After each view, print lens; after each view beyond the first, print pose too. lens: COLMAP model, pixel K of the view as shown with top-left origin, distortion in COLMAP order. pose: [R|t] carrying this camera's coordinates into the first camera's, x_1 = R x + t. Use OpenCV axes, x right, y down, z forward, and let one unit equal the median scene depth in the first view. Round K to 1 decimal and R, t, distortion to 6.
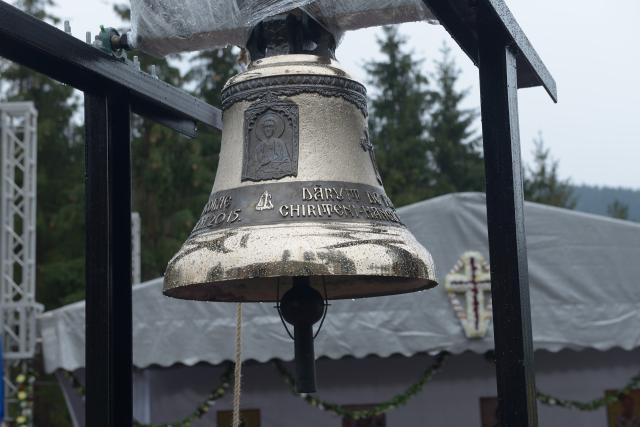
lens RADIAL K [[1228.7, 0, 320.0], [0, 1228.7, 213.5], [0, 0, 1]] dist [0.127551, 0.031167]
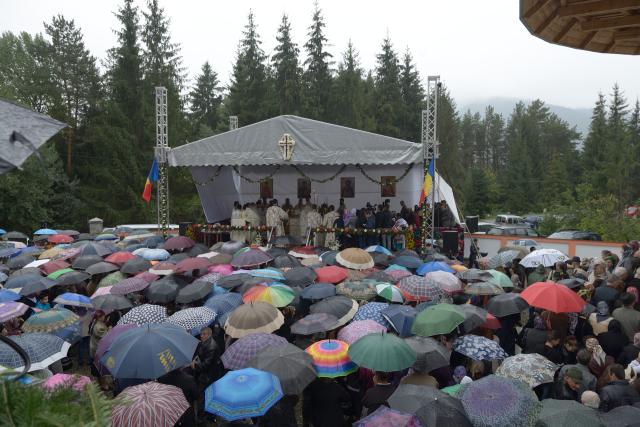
lens RADIAL K [[443.2, 0, 320.0], [0, 443.2, 213.5], [0, 0, 1]] dist [-0.045494, -0.004136]
pose [[0.982479, 0.048555, -0.179936, 0.430117], [-0.004694, 0.971607, 0.236552, -0.040805], [0.186313, -0.231563, 0.954812, -0.143709]]
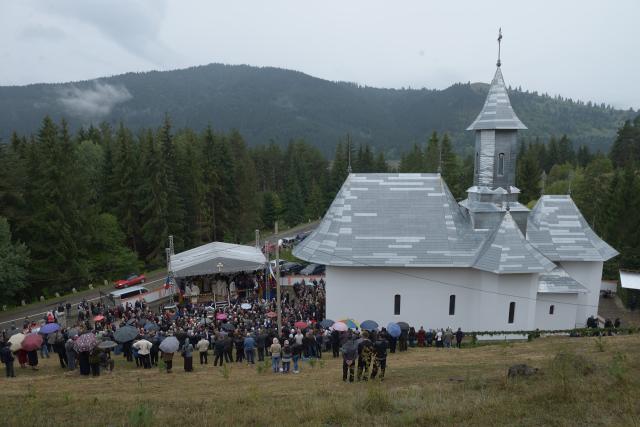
lens RADIAL K [[447.6, 0, 320.0], [0, 447.6, 213.5], [0, 0, 1]] dist [-0.045009, 0.001292]
pose [[0.955353, -0.024460, 0.294453, -0.138125], [-0.067137, 0.952529, 0.296954, -1.393472], [-0.287738, -0.303465, 0.908359, -2.205688]]
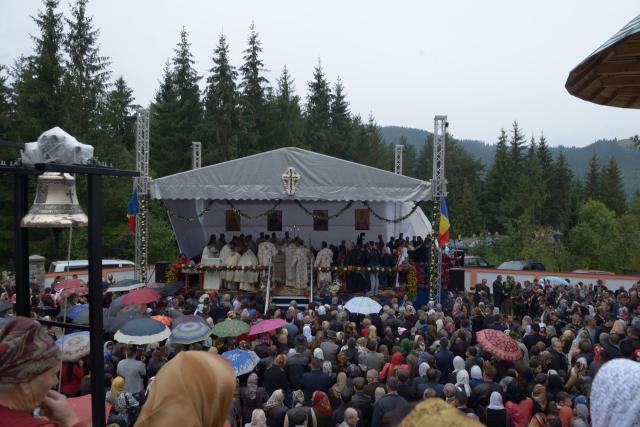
lens RADIAL K [[447.6, 0, 320.0], [0, 447.6, 213.5], [0, 0, 1]] dist [-0.045009, 0.001292]
pose [[0.998242, 0.046801, 0.036372, 0.160098], [-0.052561, 0.982582, 0.178242, -0.057214], [-0.027396, -0.179840, 0.983314, -0.108380]]
